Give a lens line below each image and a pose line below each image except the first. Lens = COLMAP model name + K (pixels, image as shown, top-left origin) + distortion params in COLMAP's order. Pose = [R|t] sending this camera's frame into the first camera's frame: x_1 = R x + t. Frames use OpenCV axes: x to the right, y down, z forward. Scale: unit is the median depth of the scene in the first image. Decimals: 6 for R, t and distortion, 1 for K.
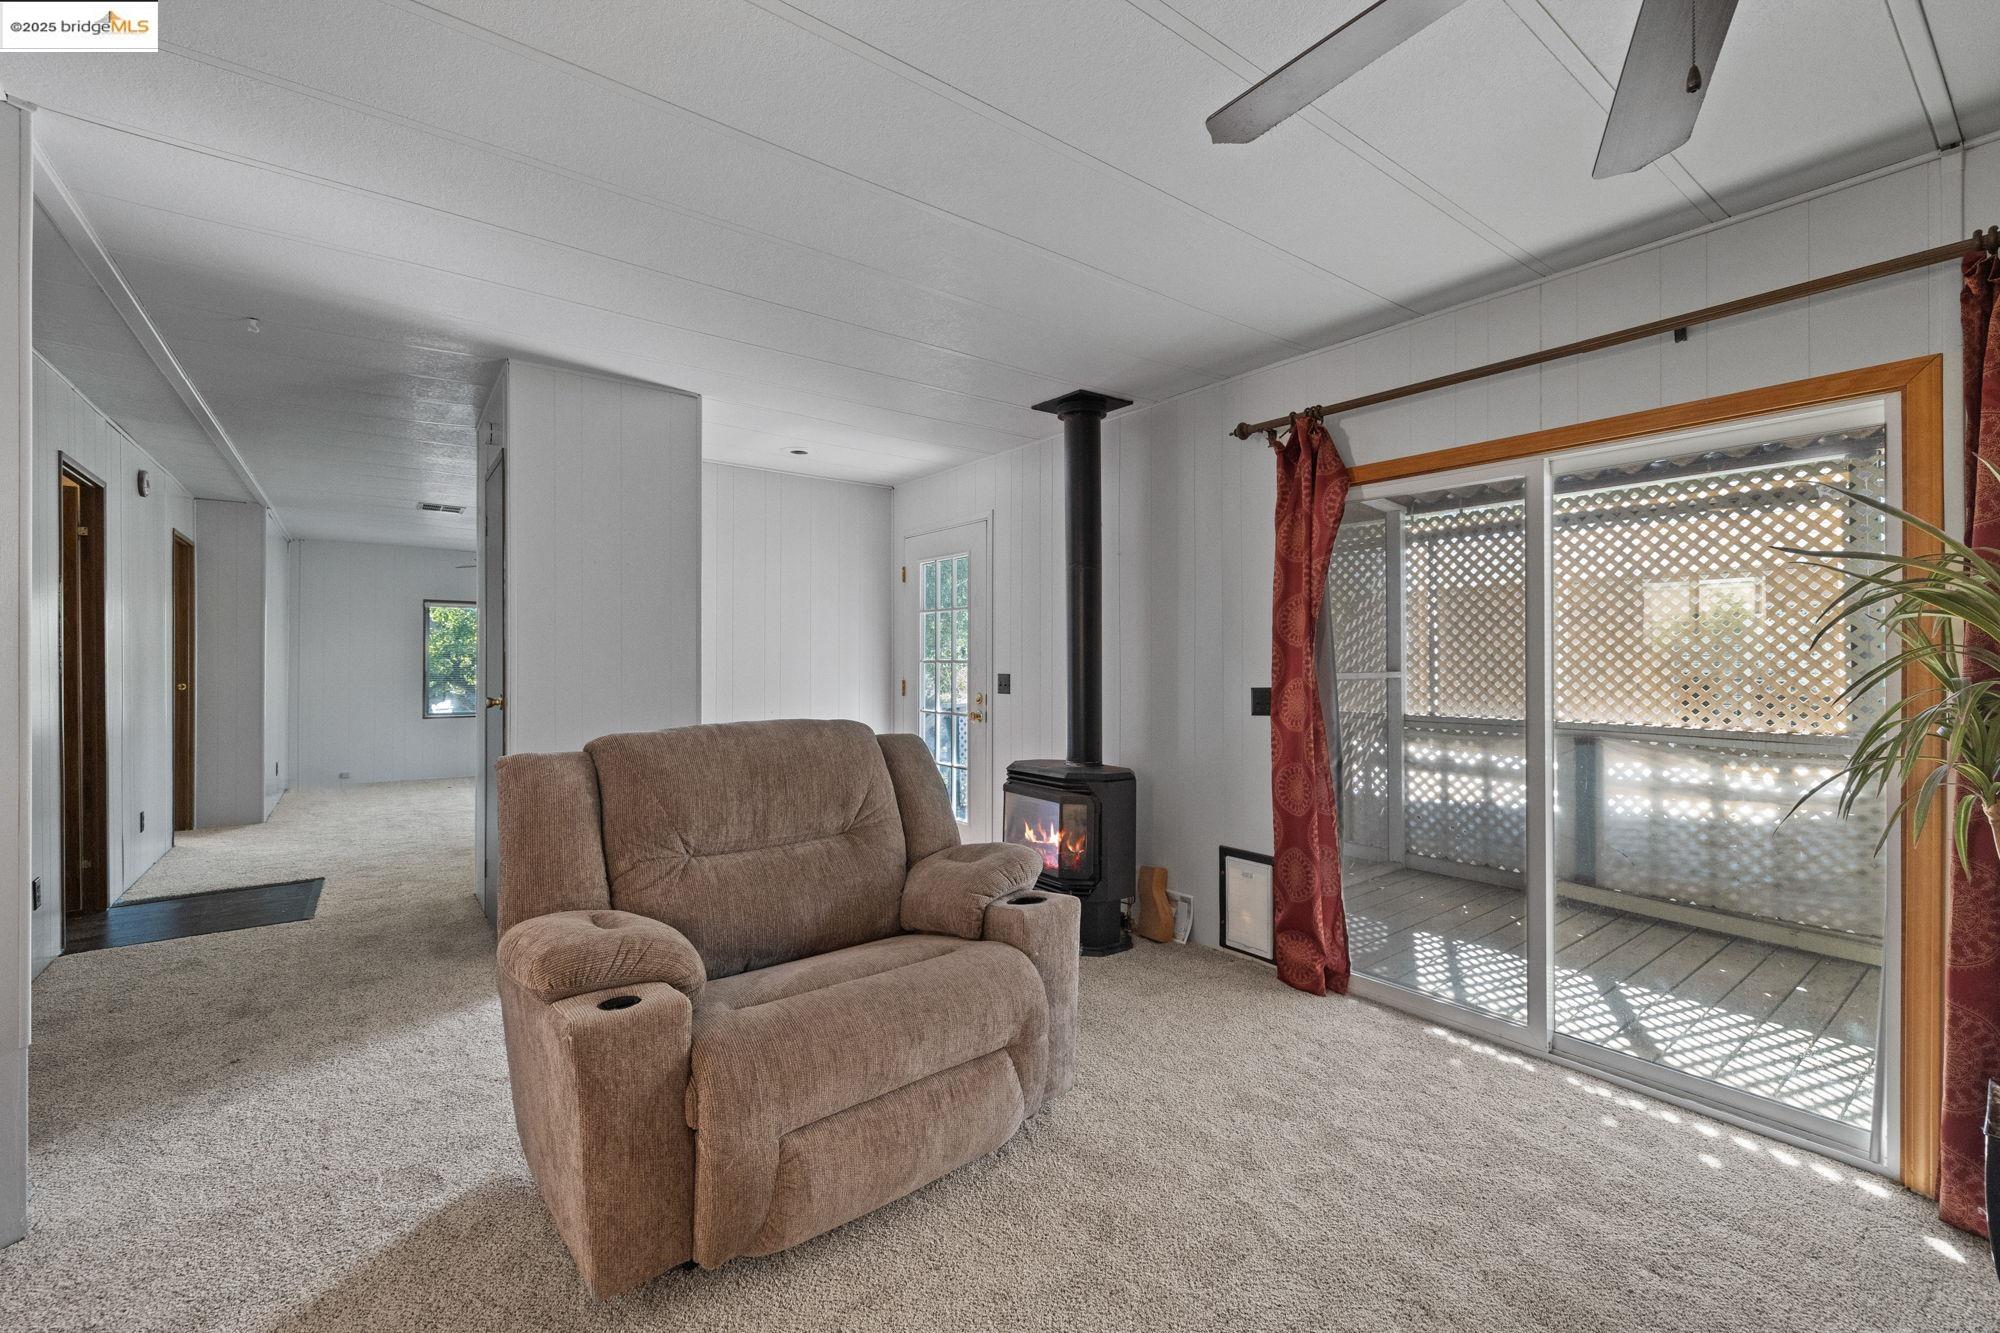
lens RADIAL K [[846.4, 0, 1009.5], [0, 846.4, 669.8], [0, 0, 1]] dist [0.000418, 0.000480]
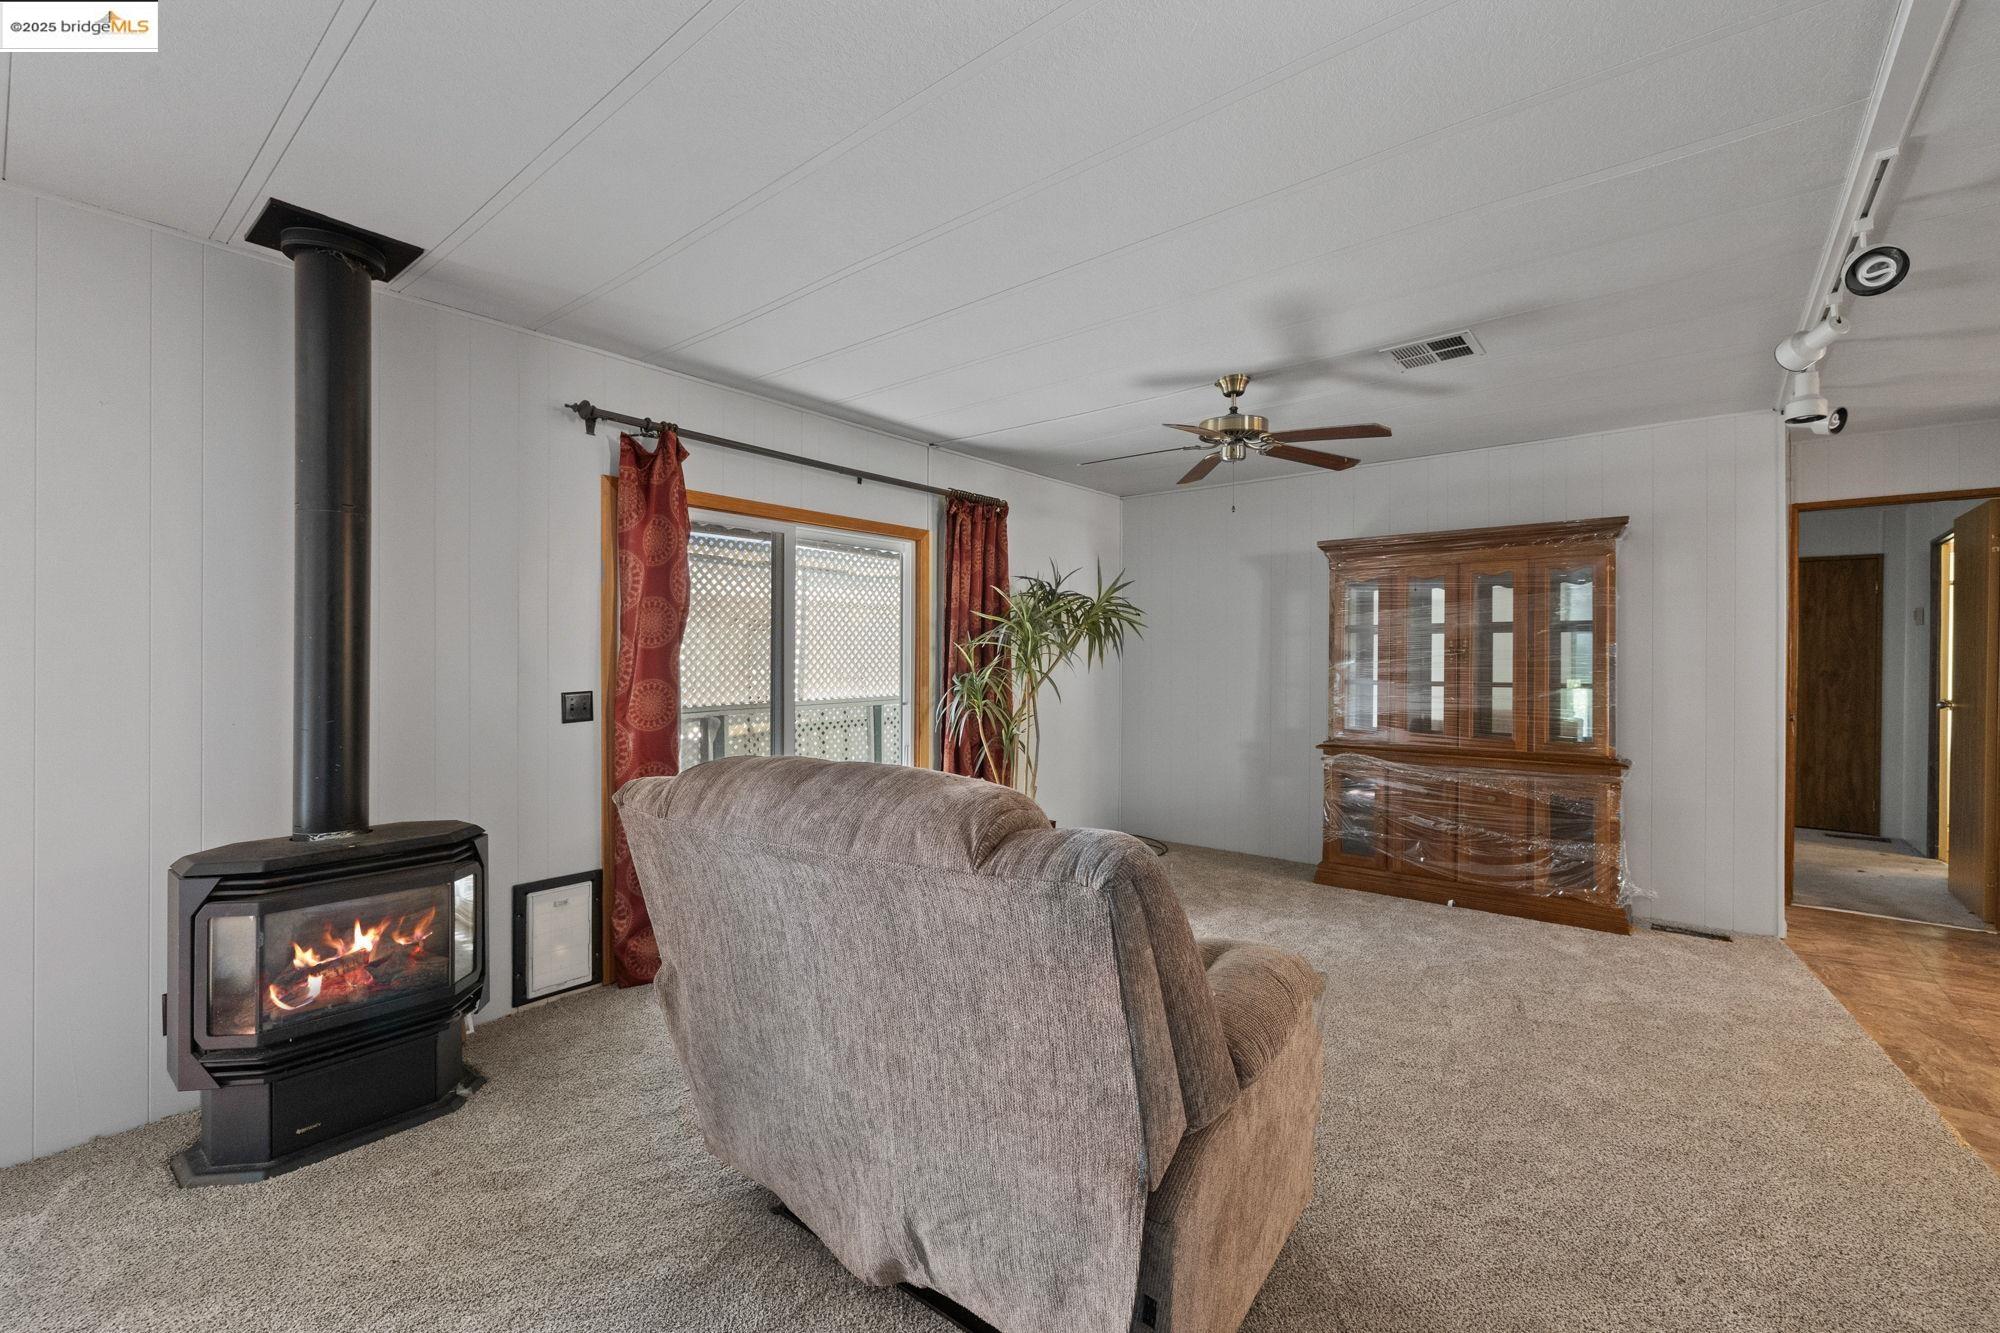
lens RADIAL K [[836.8, 0, 1001.8], [0, 836.8, 664.9], [0, 0, 1]] dist [0.001525, 0.000096]
pose [[-0.226286, -0.009828, 0.974011, -0.722107], [0.004070, 0.999931, 0.011035, -0.016641], [-0.974052, 0.006461, -0.226231, 0.793675]]
